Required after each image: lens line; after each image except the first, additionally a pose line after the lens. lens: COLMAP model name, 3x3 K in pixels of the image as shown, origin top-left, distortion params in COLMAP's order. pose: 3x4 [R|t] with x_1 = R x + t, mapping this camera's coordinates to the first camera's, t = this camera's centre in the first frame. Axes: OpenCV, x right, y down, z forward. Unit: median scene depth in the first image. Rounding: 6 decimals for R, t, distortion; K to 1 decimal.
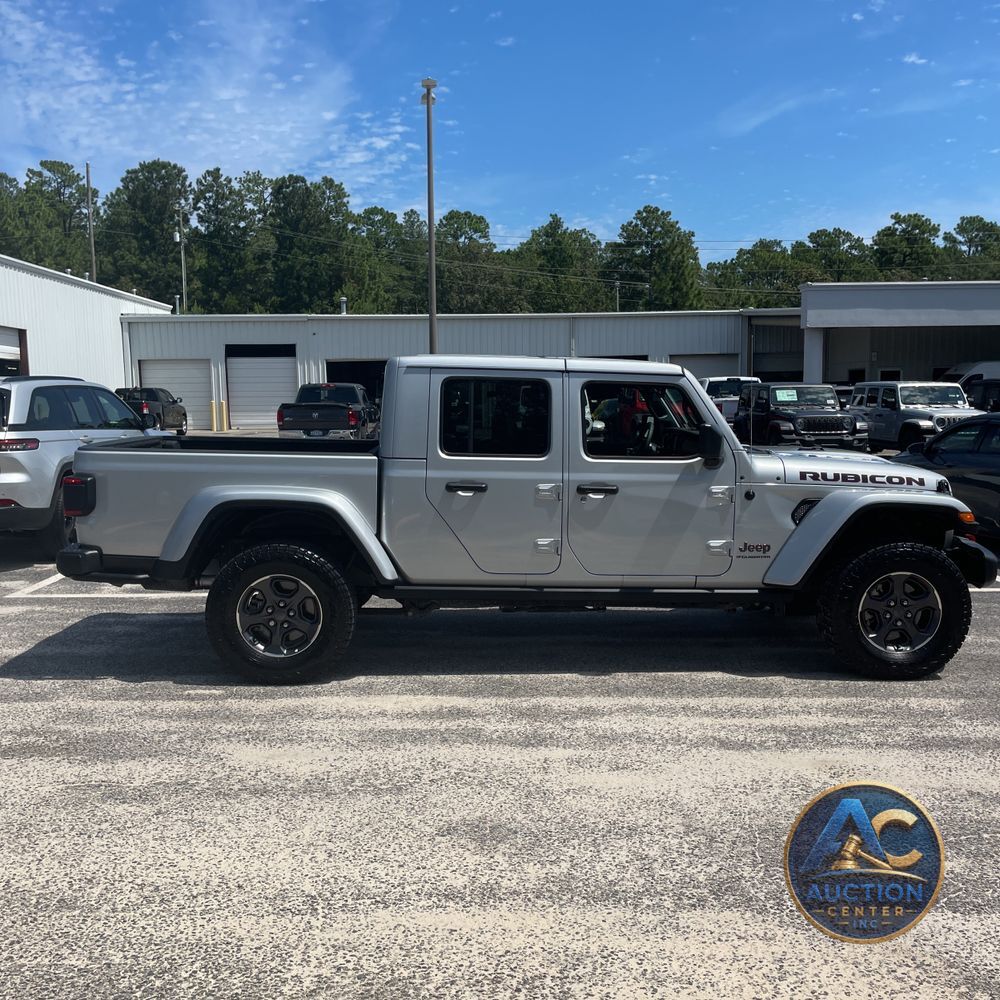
lens RADIAL K [[1009.5, 0, 500.0], [0, 1009.5, 500.0], [0, 0, 1]] dist [0.110076, -0.169500]
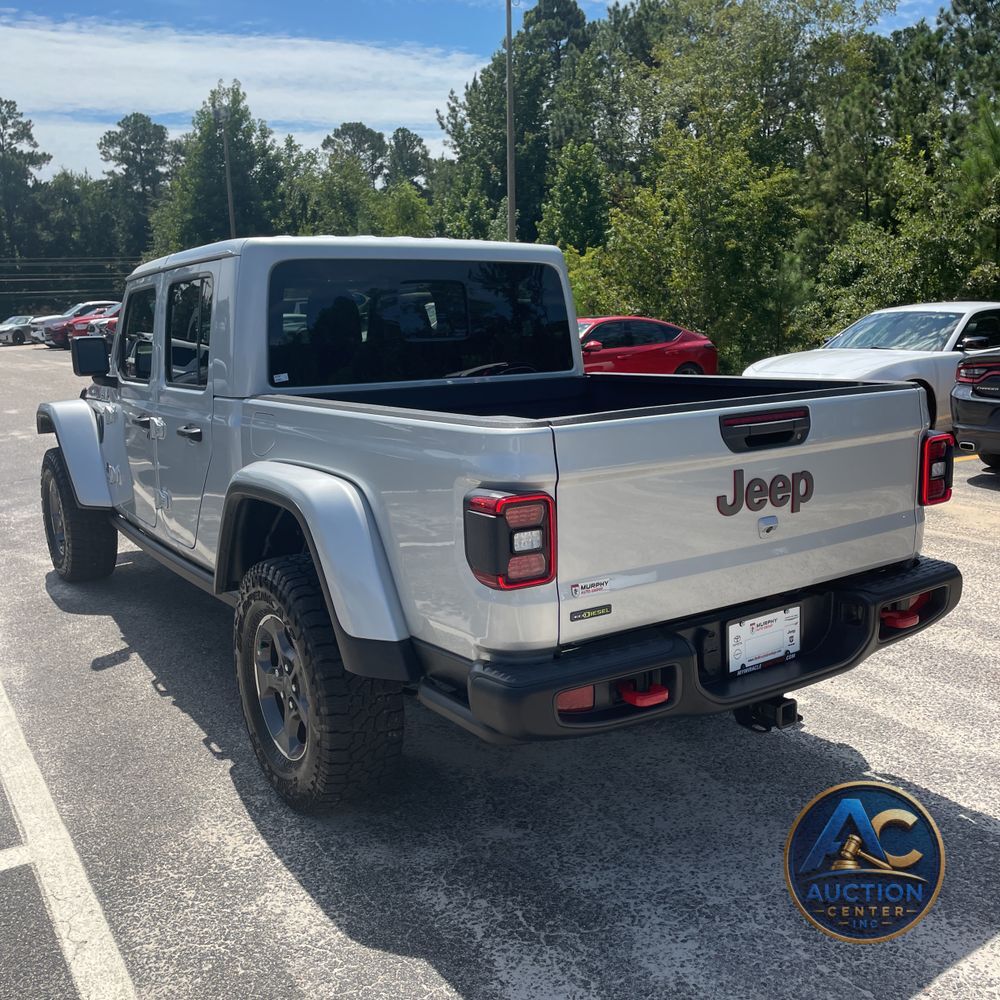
lens RADIAL K [[977.3, 0, 498.8], [0, 977.3, 525.7], [0, 0, 1]] dist [0.068216, -0.085983]
pose [[-0.526733, -0.169823, 0.832894, -0.046721], [0.111591, 0.957545, 0.265811, -0.008891], [-0.842674, 0.232954, -0.485420, 0.092398]]
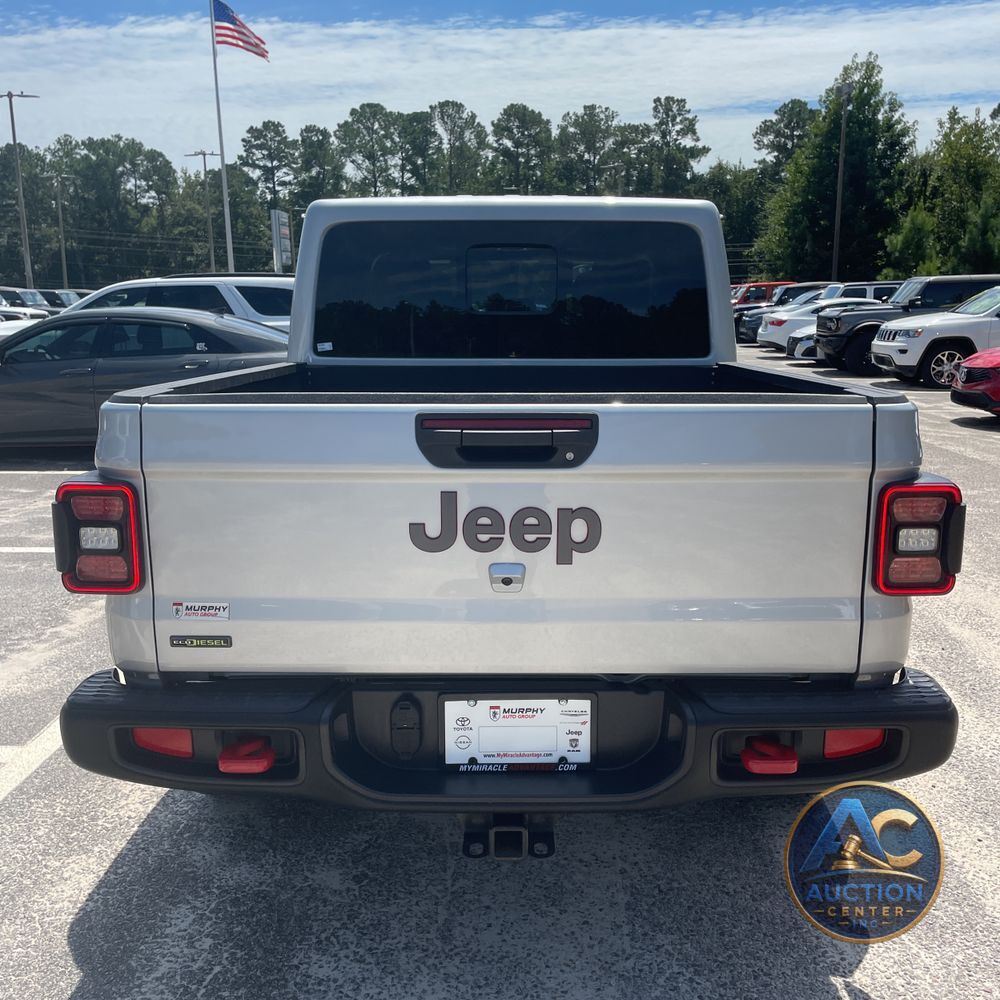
lens RADIAL K [[978.3, 0, 515.2], [0, 978.3, 532.7], [0, 0, 1]] dist [0.074599, -0.087273]
pose [[0.035994, -0.225727, 0.973525, -0.046569], [0.105289, 0.969591, 0.220922, -0.005738], [-0.993790, 0.094550, 0.058666, 0.070414]]
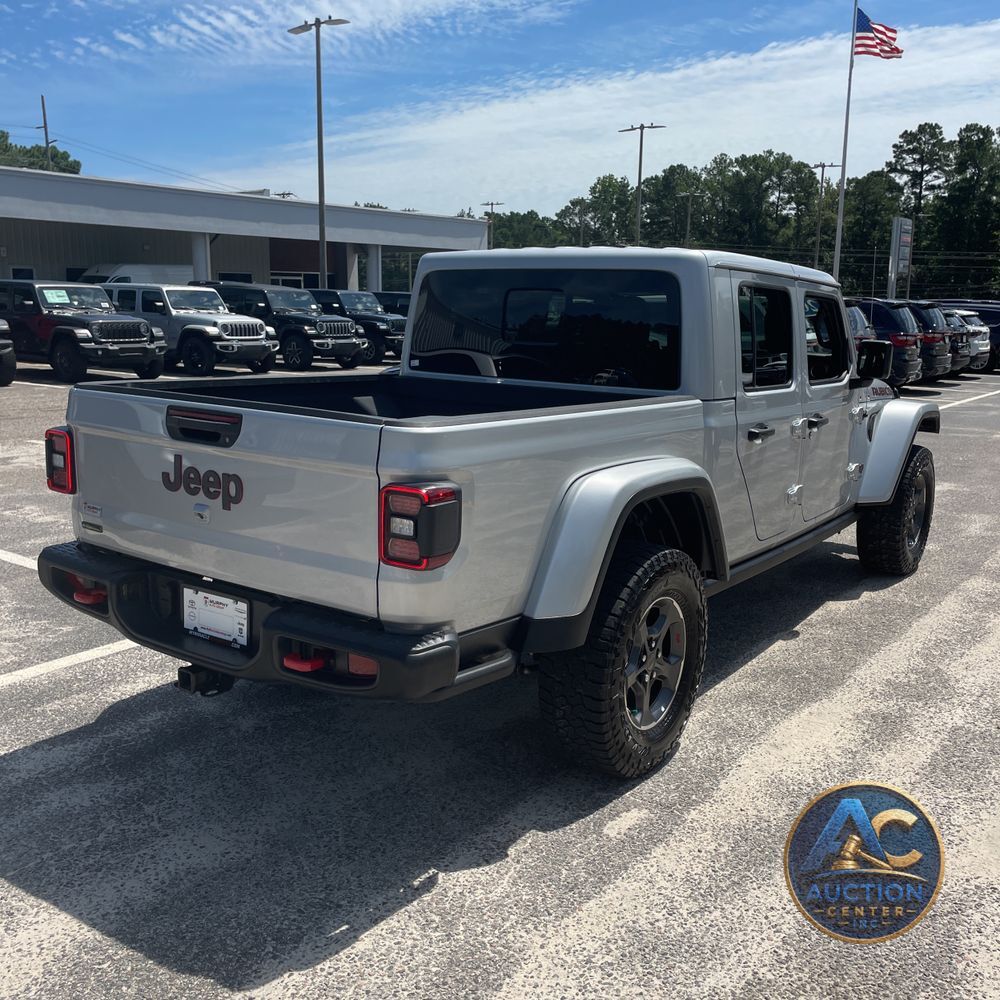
lens RADIAL K [[1012.7, 0, 504.2], [0, 1012.7, 485.1], [0, 0, 1]] dist [0.074077, -0.101223]
pose [[0.601490, -0.125328, 0.788989, -0.047342], [0.060708, 0.991933, 0.111283, -0.004402], [-0.796570, -0.019038, 0.604246, 0.043791]]
